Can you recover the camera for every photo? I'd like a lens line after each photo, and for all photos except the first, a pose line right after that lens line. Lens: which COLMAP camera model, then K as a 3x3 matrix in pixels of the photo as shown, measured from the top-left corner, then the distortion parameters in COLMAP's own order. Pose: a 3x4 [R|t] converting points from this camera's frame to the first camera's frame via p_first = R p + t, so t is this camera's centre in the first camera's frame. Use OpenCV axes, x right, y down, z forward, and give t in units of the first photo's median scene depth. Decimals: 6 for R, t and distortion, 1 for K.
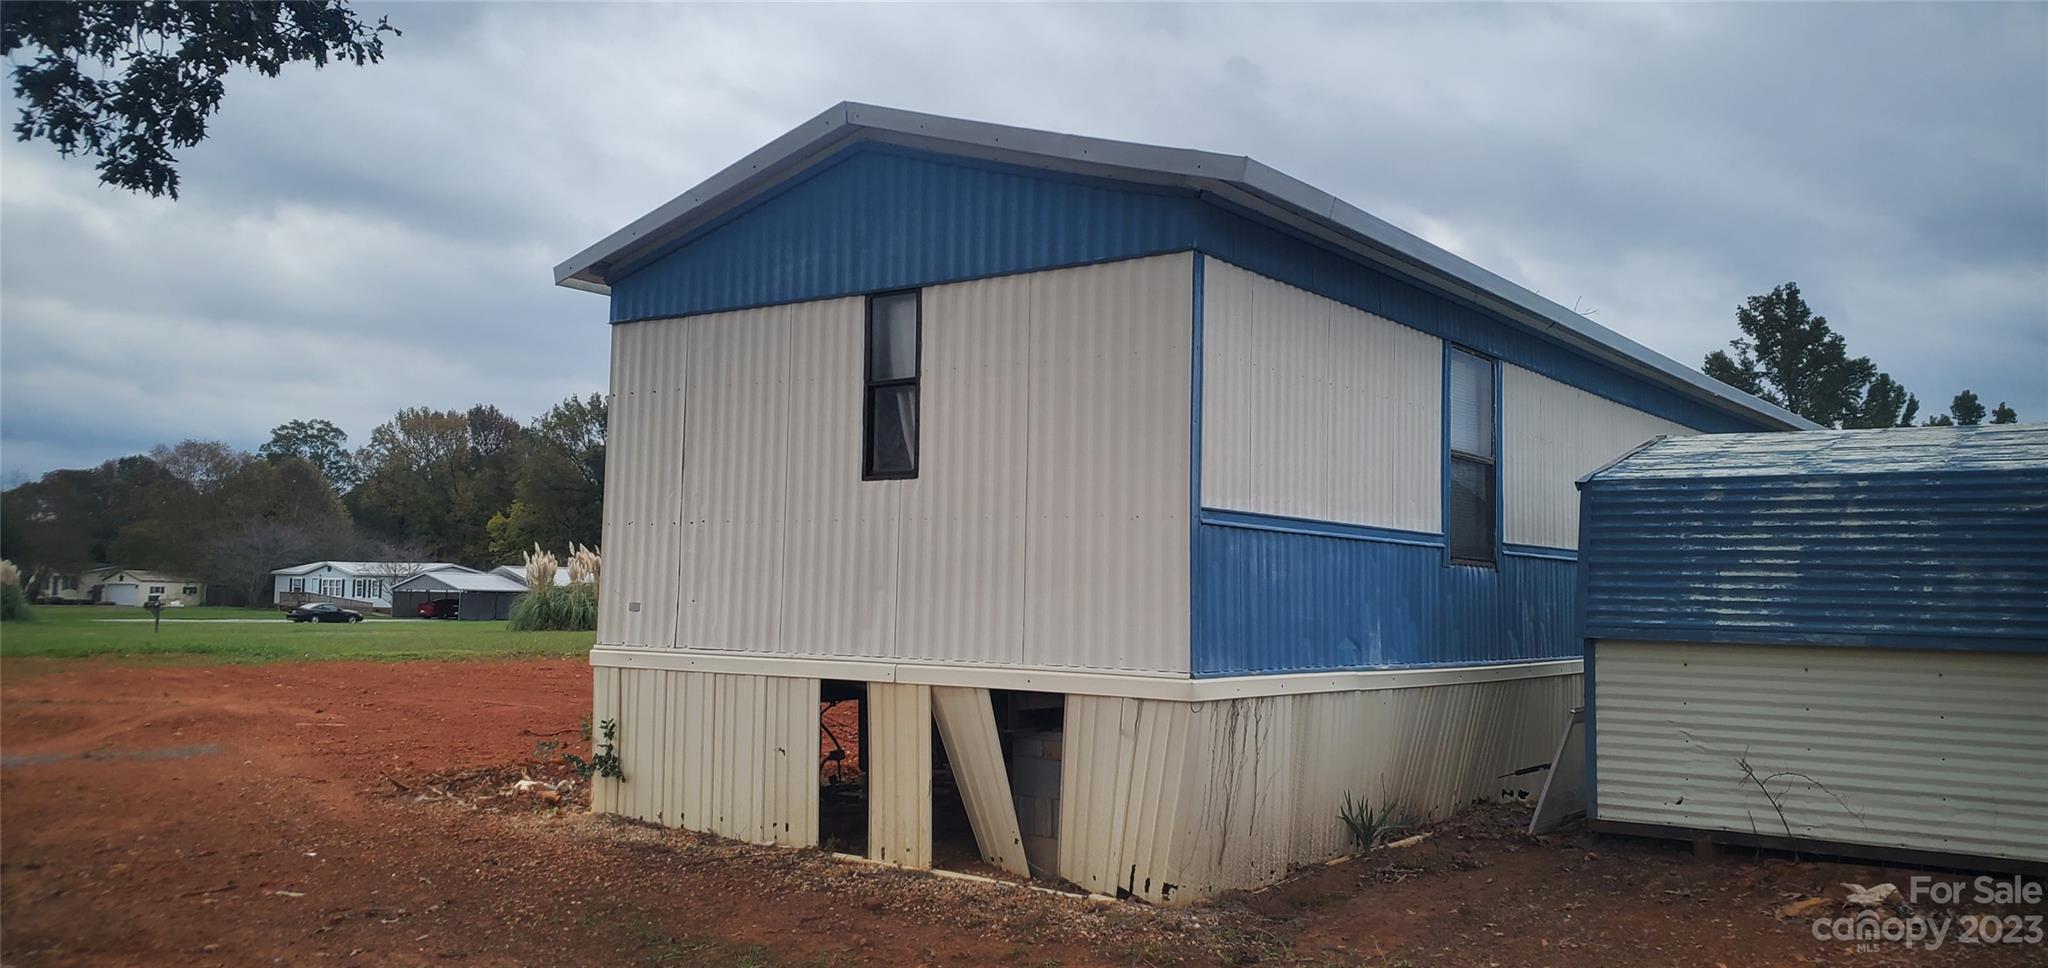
lens RADIAL K [[1522.3, 0, 1054.5], [0, 1522.3, 486.7], [0, 0, 1]] dist [0.149053, -0.285460]
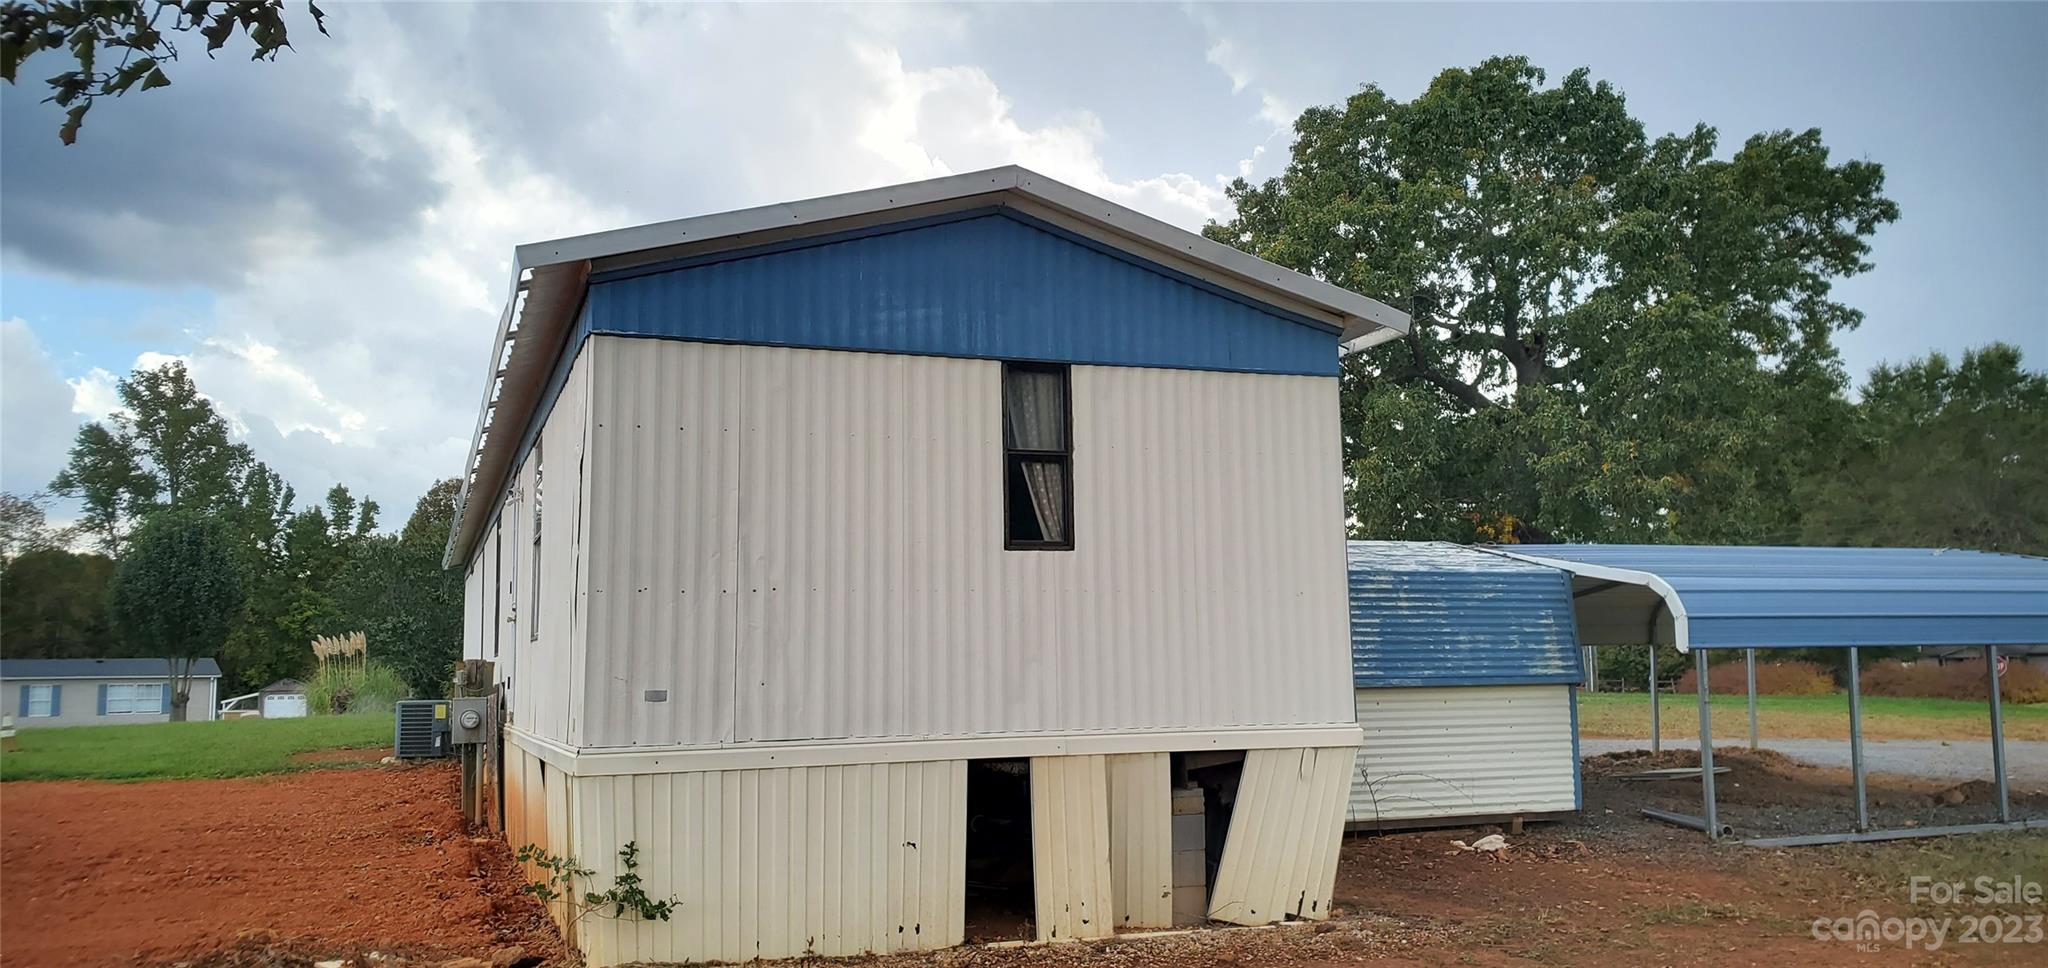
lens RADIAL K [[1522.3, 0, 1054.5], [0, 1522.3, 486.7], [0, 0, 1]] dist [0.149053, -0.285460]
pose [[0.573150, 0.073101, 0.816183, -0.892484], [-0.023595, 0.997072, -0.072733, 0.025684], [-0.819111, 0.022429, 0.573197, 0.411517]]
